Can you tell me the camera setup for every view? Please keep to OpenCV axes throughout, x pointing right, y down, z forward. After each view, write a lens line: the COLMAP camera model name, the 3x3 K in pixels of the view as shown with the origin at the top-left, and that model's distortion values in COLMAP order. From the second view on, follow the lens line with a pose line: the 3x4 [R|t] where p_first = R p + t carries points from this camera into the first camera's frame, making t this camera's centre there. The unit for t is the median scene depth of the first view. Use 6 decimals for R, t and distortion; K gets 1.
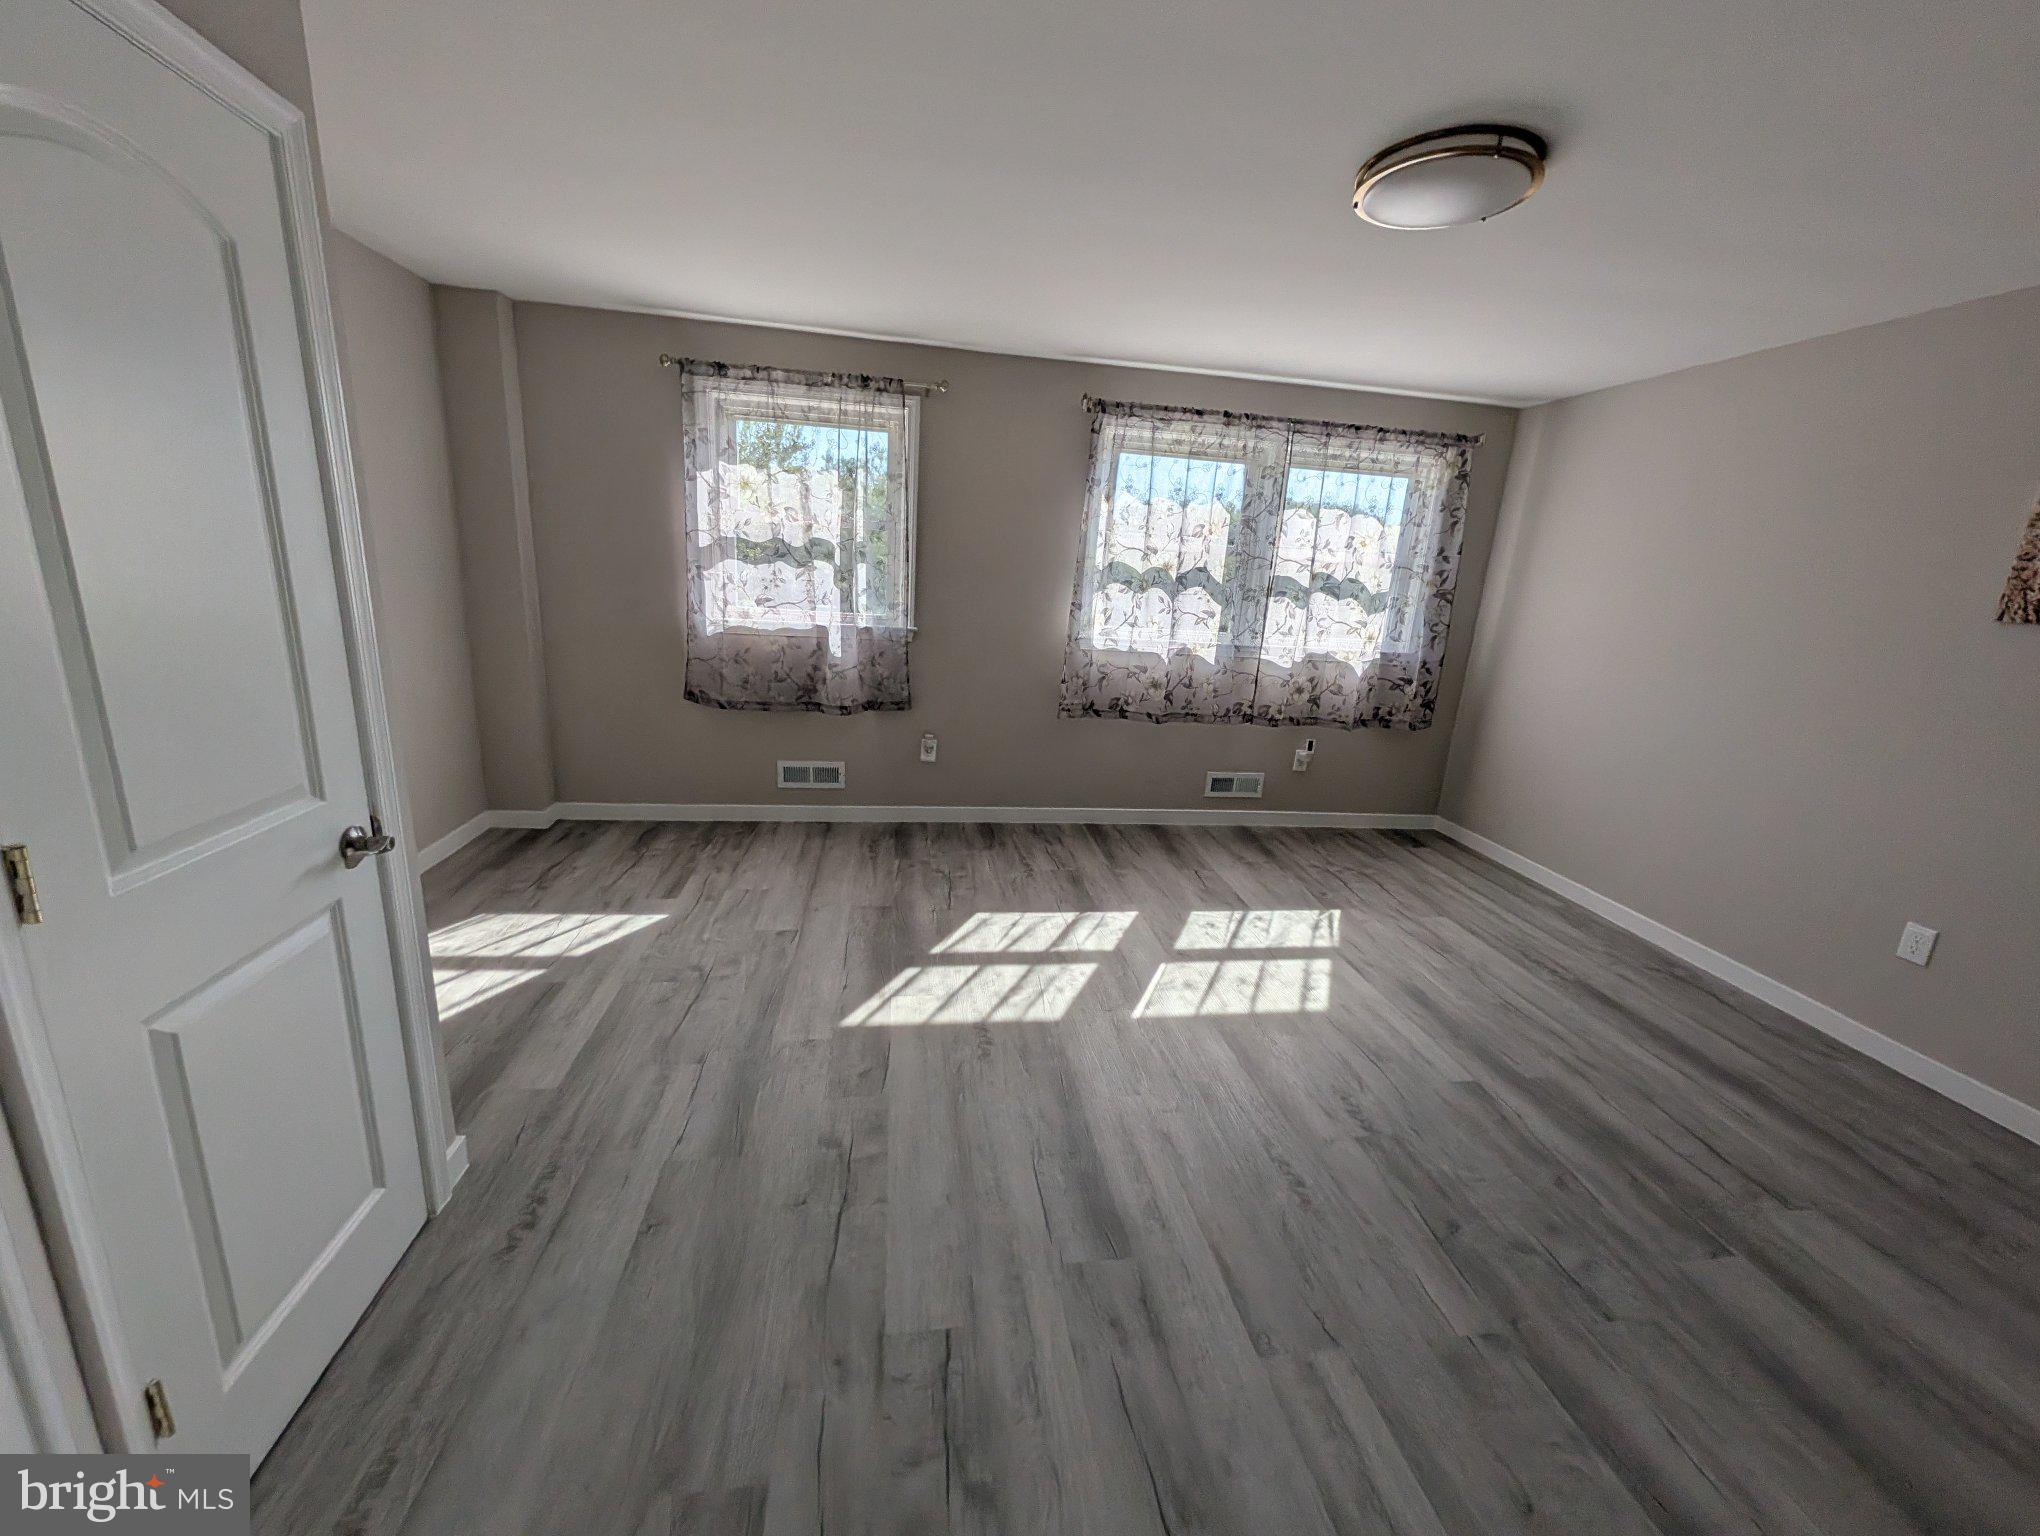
lens RADIAL K [[787.8, 0, 1015.1], [0, 787.8, 768.2], [0, 0, 1]] dist [0.001524, 0.000237]
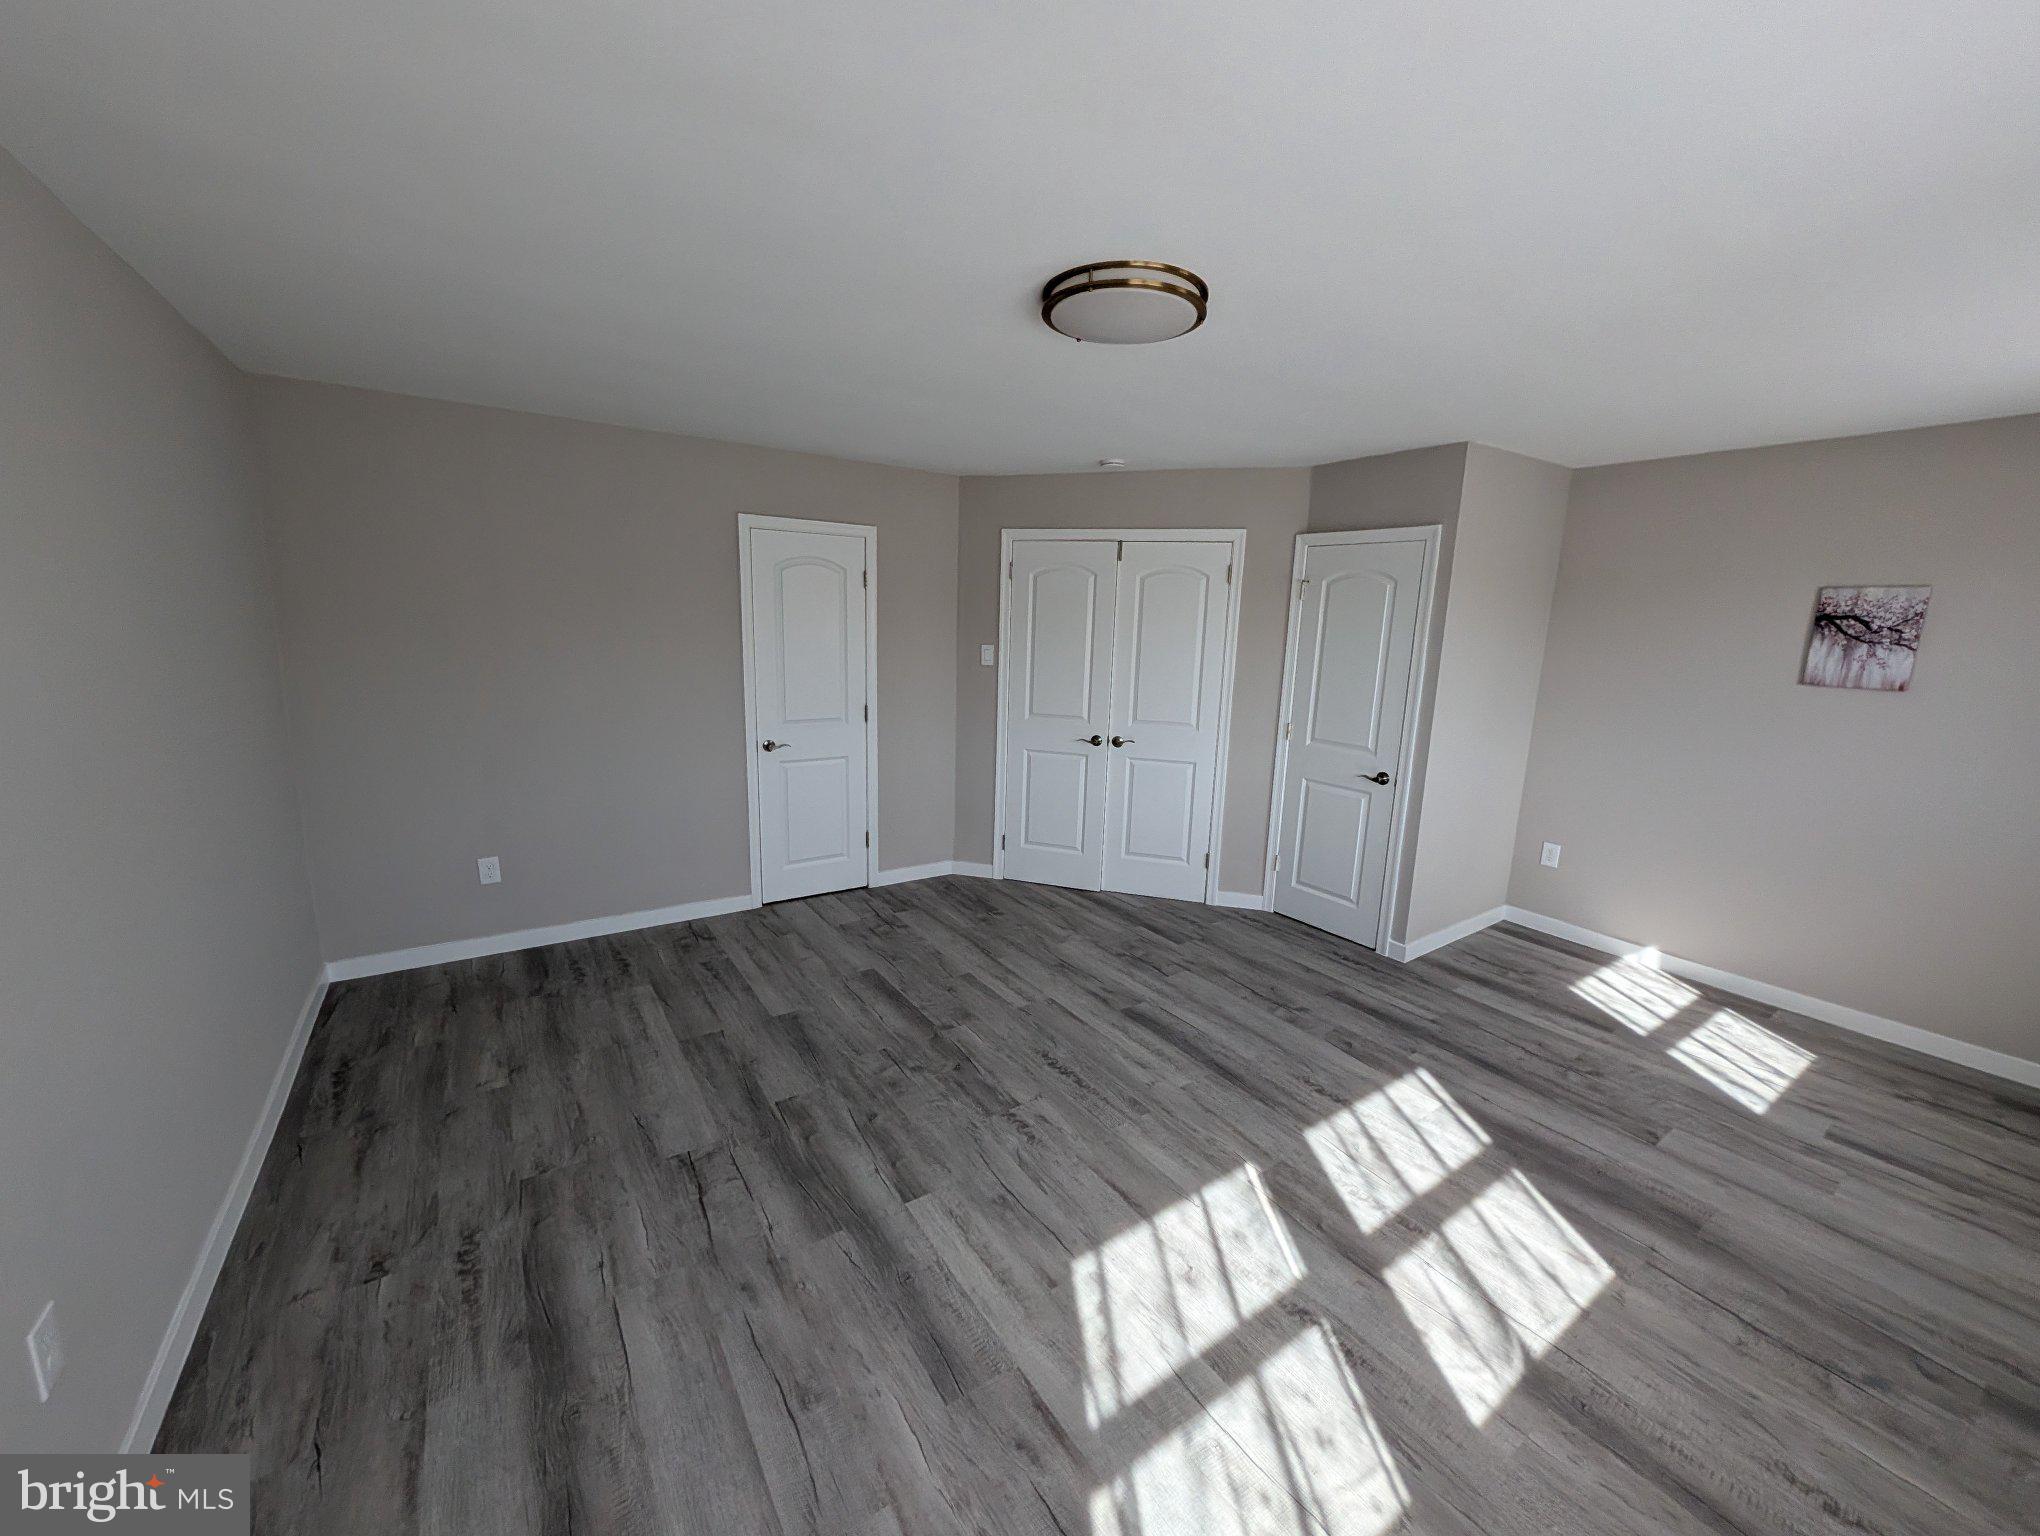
lens RADIAL K [[787.8, 0, 1015.1], [0, 787.8, 768.2], [0, 0, 1]] dist [0.001524, 0.000237]
pose [[-0.899194, -0.003094, -0.437539, 0.735679], [-0.190529, 0.902961, 0.385176, -0.363620], [0.393889, 0.429712, -0.812527, 1.330405]]
